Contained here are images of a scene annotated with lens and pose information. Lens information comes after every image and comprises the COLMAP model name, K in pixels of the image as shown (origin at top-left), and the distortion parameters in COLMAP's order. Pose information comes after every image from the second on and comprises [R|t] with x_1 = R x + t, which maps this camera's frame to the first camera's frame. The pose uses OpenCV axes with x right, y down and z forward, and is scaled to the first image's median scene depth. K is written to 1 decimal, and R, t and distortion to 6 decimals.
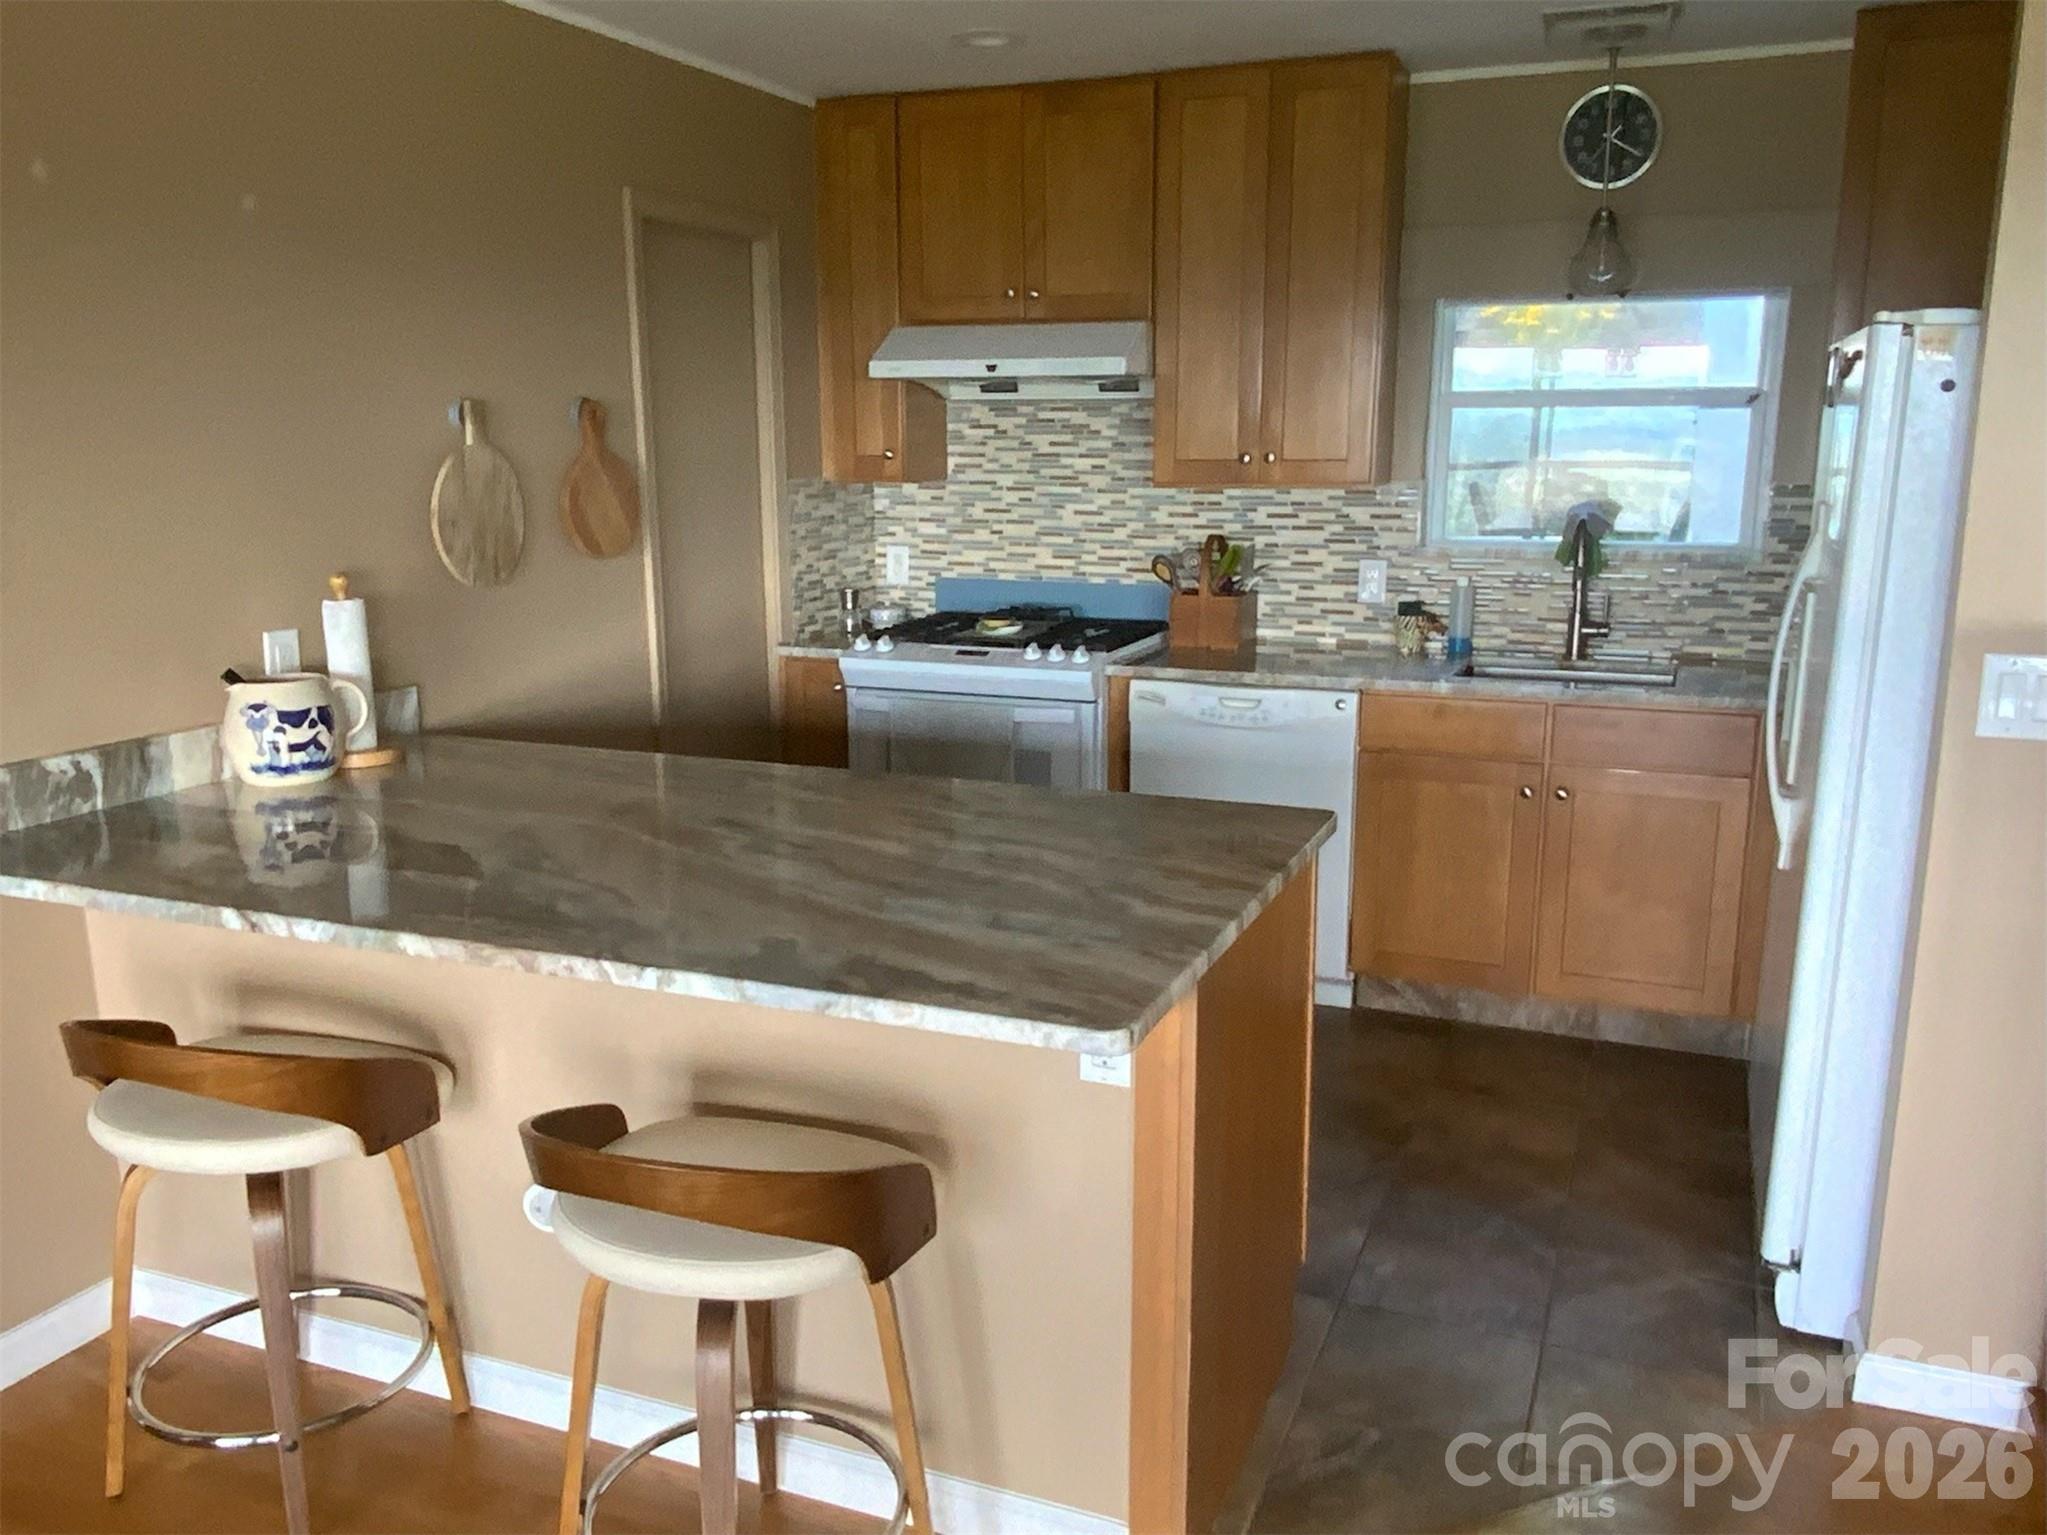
lens RADIAL K [[1616.7, 0, 1018.4], [0, 1616.7, 776.9], [0, 0, 1]] dist [0.074113, -0.094957]
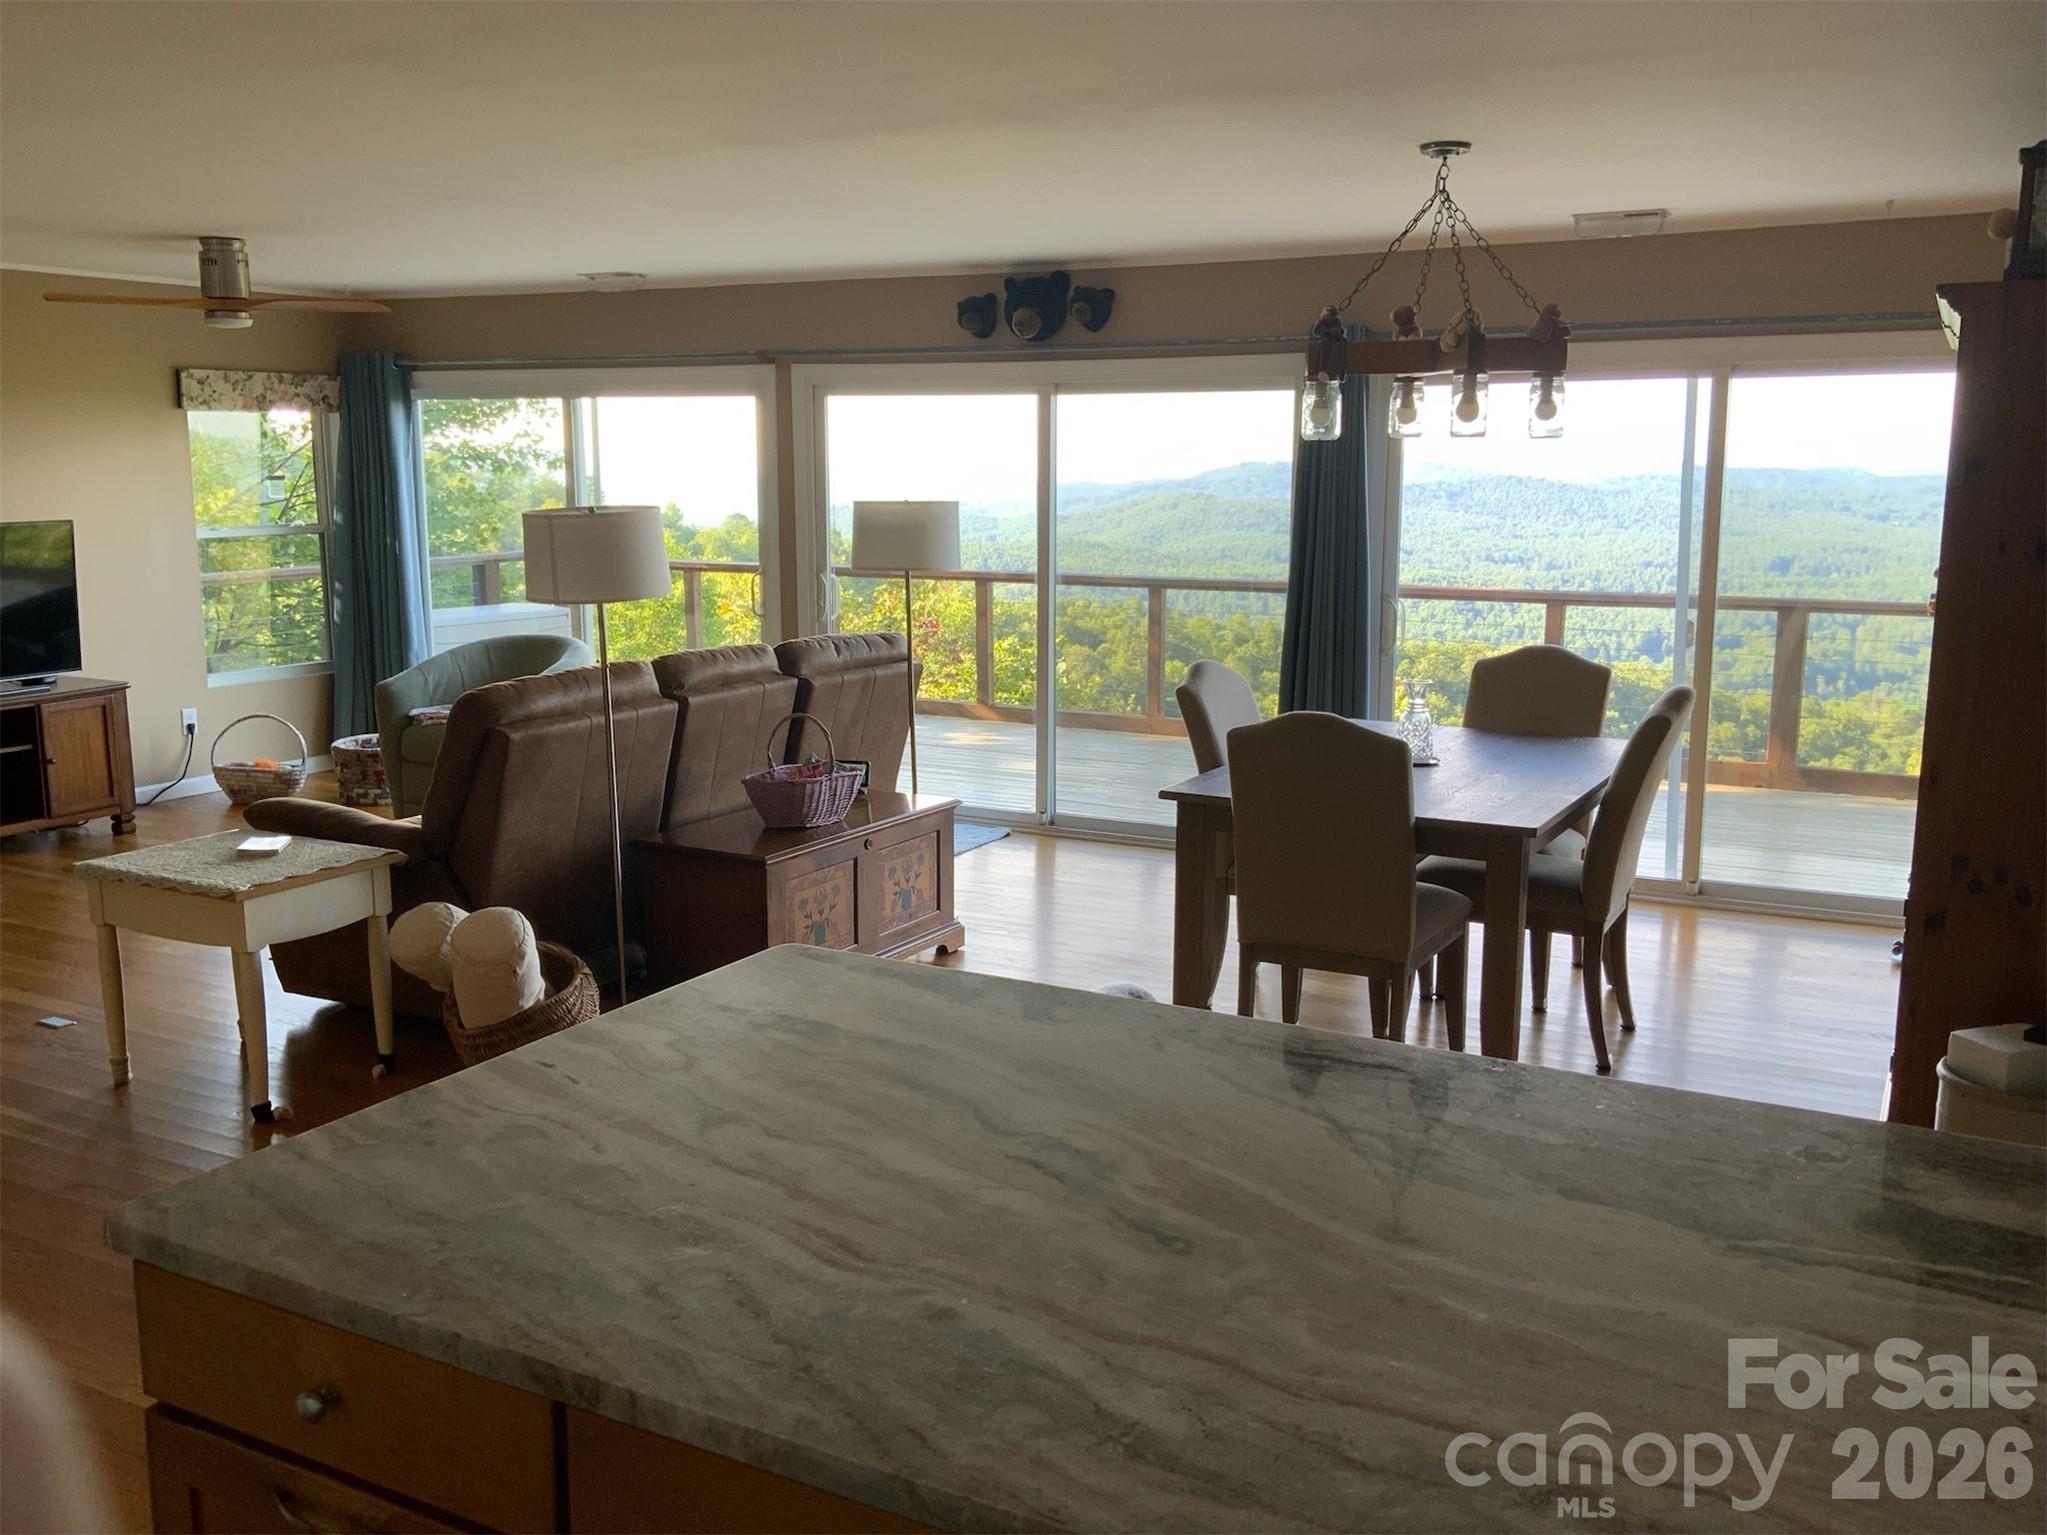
lens RADIAL K [[1753.8, 0, 1014.9], [0, 1753.8, 765.9], [0, 0, 1]] dist [0.069184, -0.116790]
pose [[-0.994148, -0.018381, 0.106455, -0.111568], [0.023522, 0.924947, 0.379368, -0.211819], [-0.105438, 0.379652, -0.919101, 0.888638]]
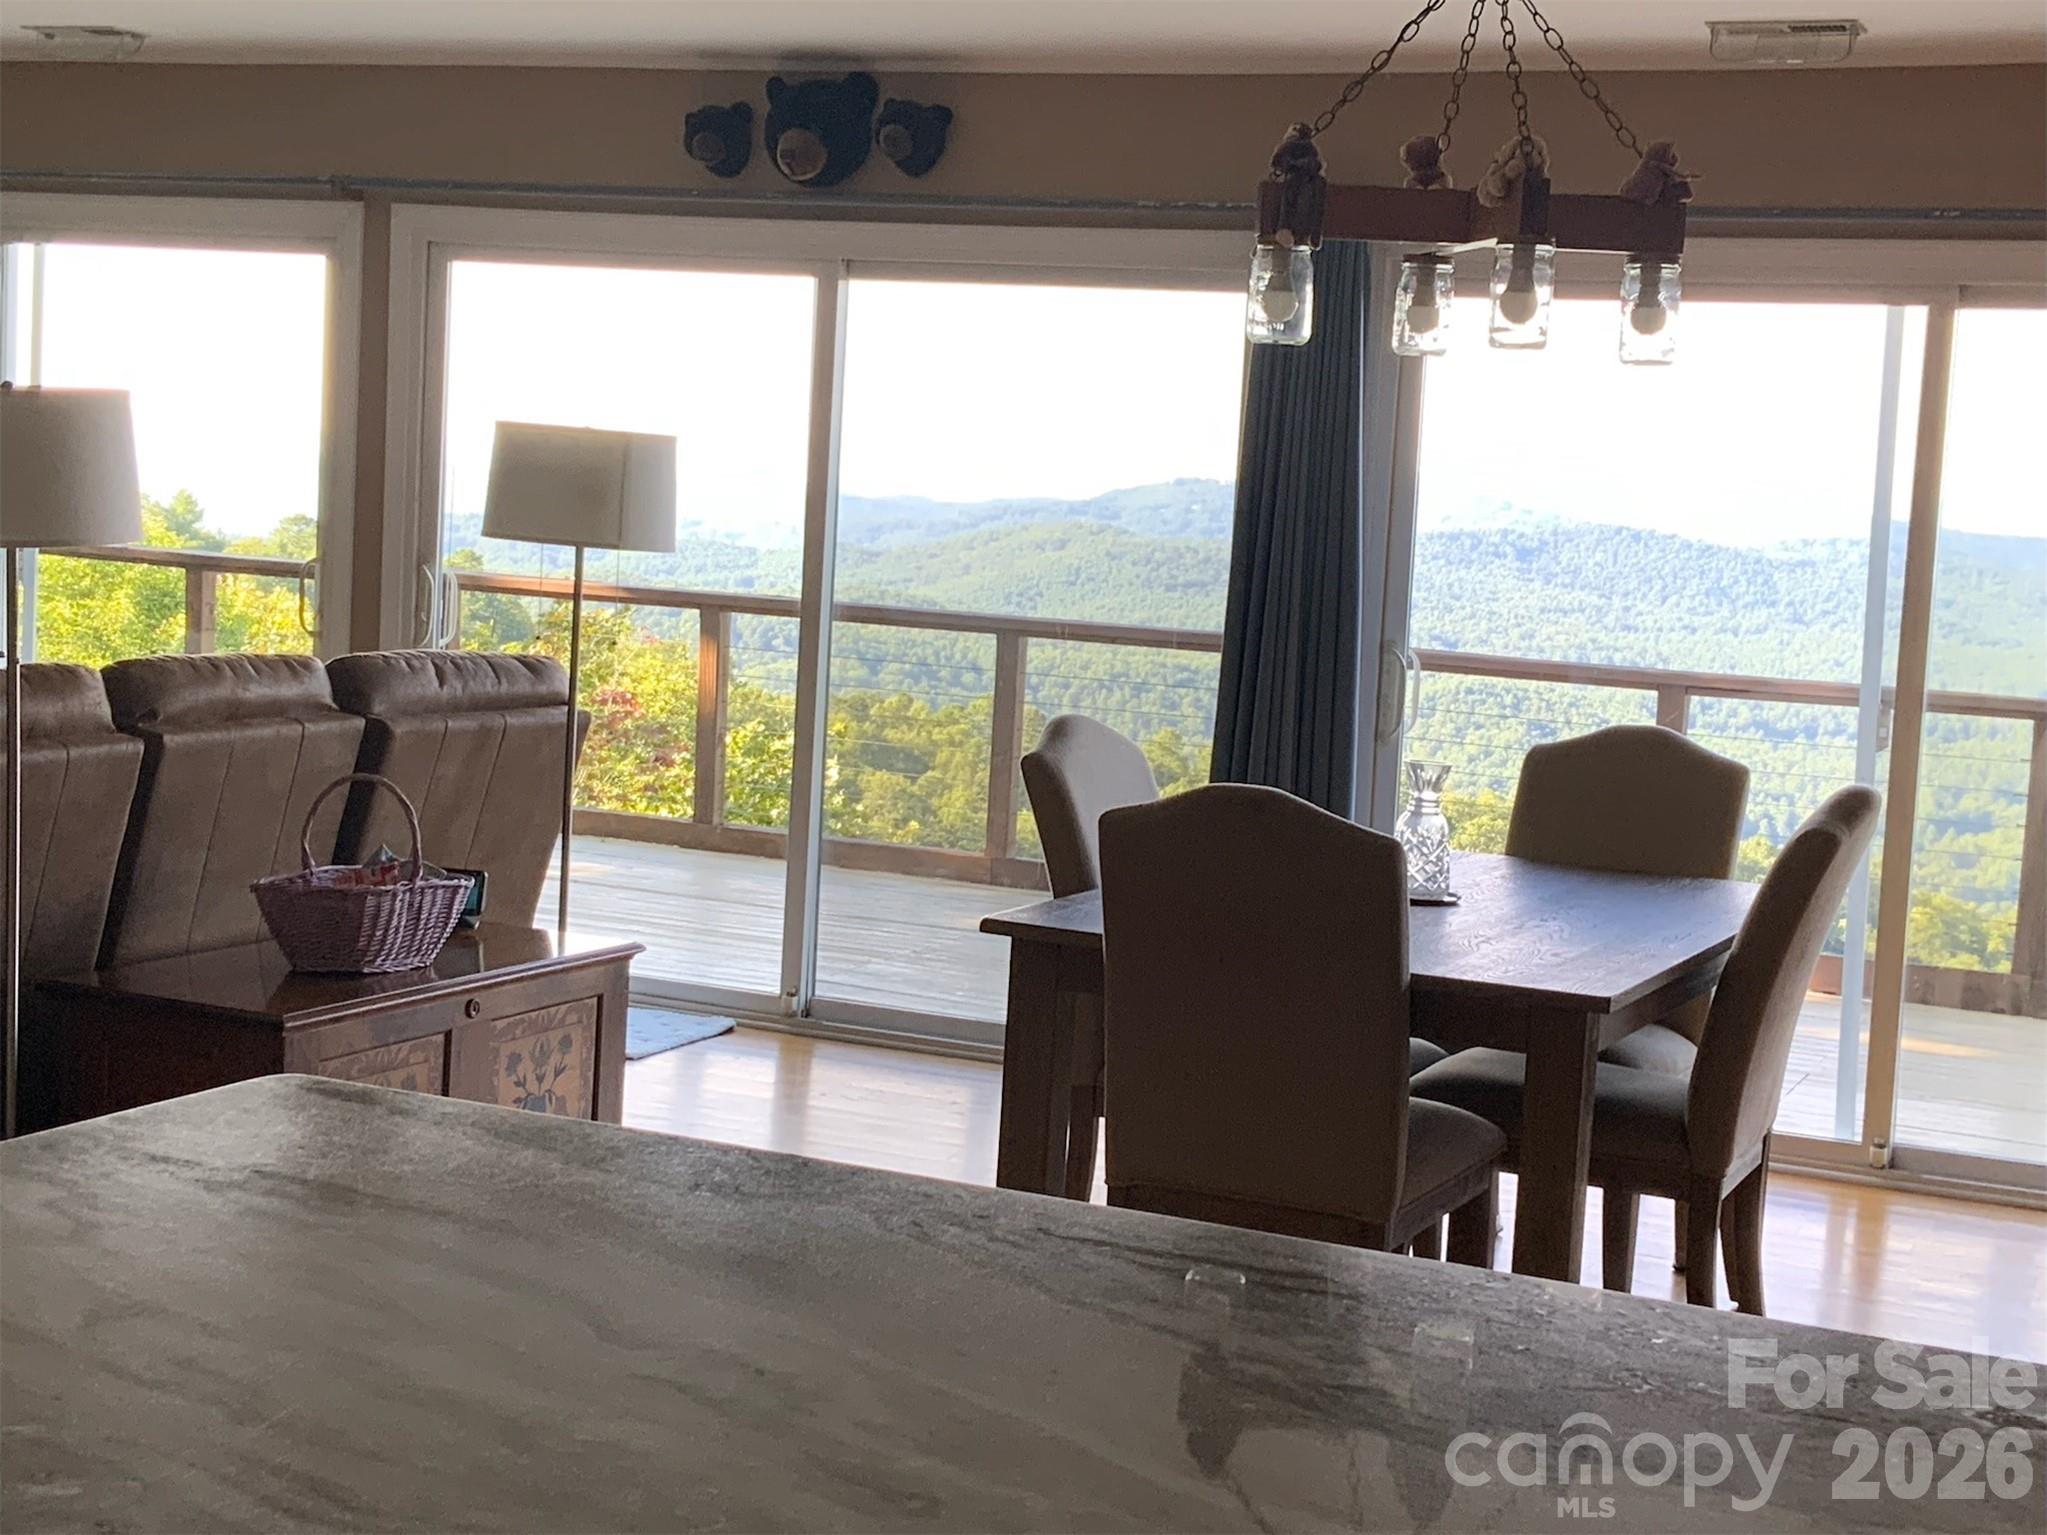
lens RADIAL K [[3029.8, 0, 1035.4], [0, 3029.8, 761.7], [0, 0, 1]] dist [0.077755, 0.000000]
pose [[-0.998071, -0.057768, 0.022747, -0.125228], [-0.047880, 0.949422, 0.310332, -0.177512], [-0.039524, 0.308645, -0.950356, 0.902568]]
